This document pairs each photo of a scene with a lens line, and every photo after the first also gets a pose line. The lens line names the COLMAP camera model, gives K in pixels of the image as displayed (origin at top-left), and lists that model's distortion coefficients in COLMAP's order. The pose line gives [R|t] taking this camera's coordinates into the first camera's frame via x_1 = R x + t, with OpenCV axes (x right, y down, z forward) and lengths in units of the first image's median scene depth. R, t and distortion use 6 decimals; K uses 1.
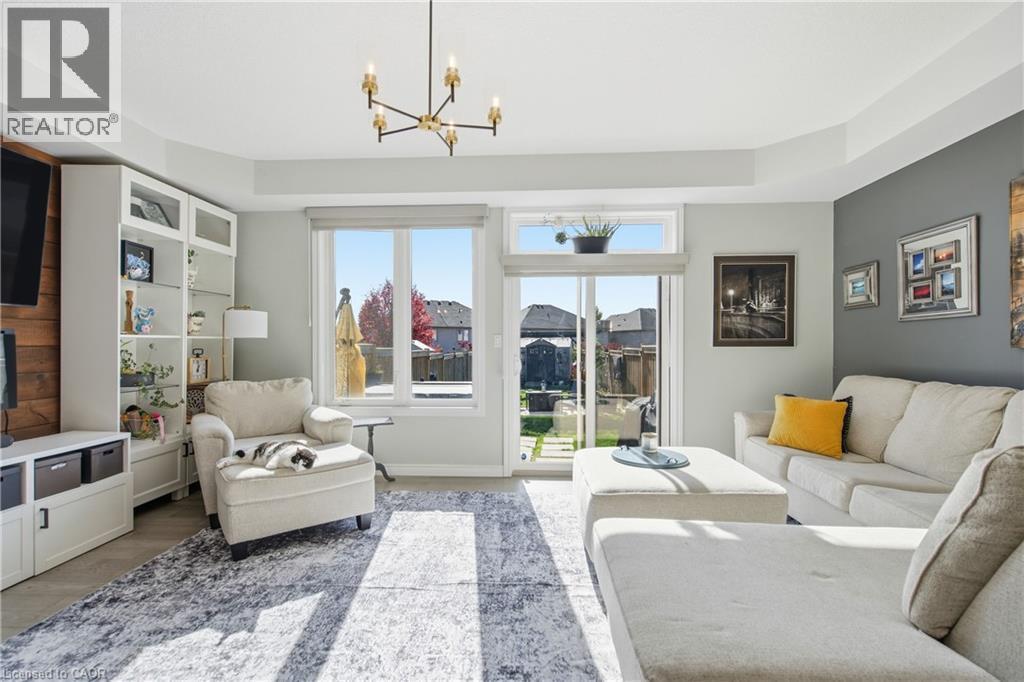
lens RADIAL K [[483.1, 0, 507.6], [0, 483.1, 346.9], [0, 0, 1]] dist [0.035873, 0.000692]
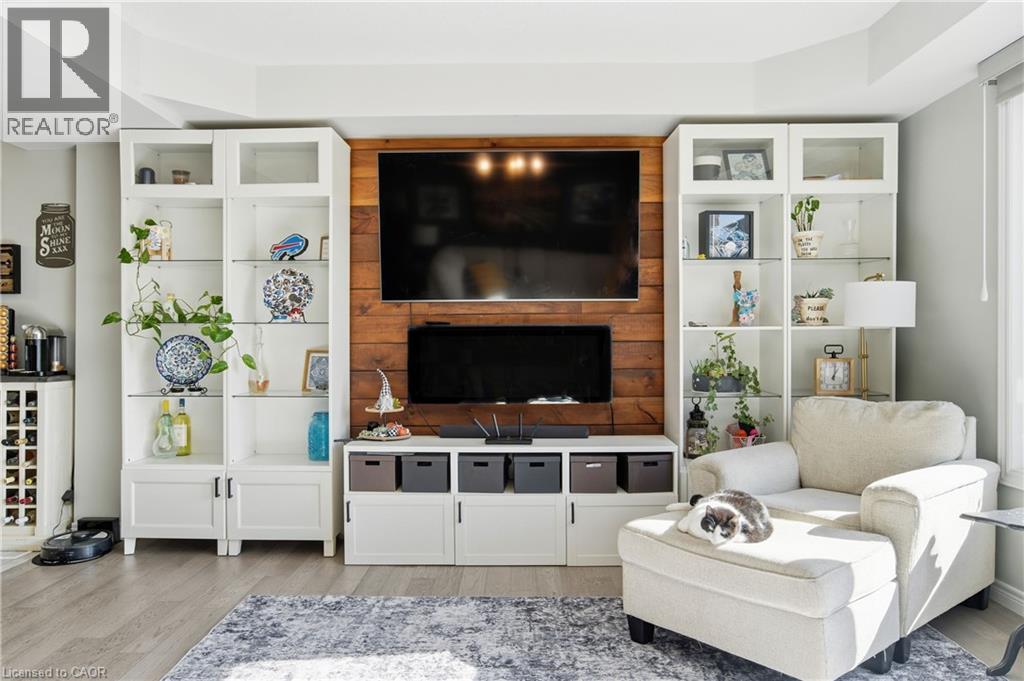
lens RADIAL K [[746.5, 0, 519.2], [0, 746.5, 339.8], [0, 0, 1]] dist [-0.003880, 0.002557]
pose [[0.045312, 0.007111, -0.998948, 0.509406], [-0.002401, 0.999973, 0.007009, -0.013992], [0.998970, 0.002080, 0.045328, 0.742464]]
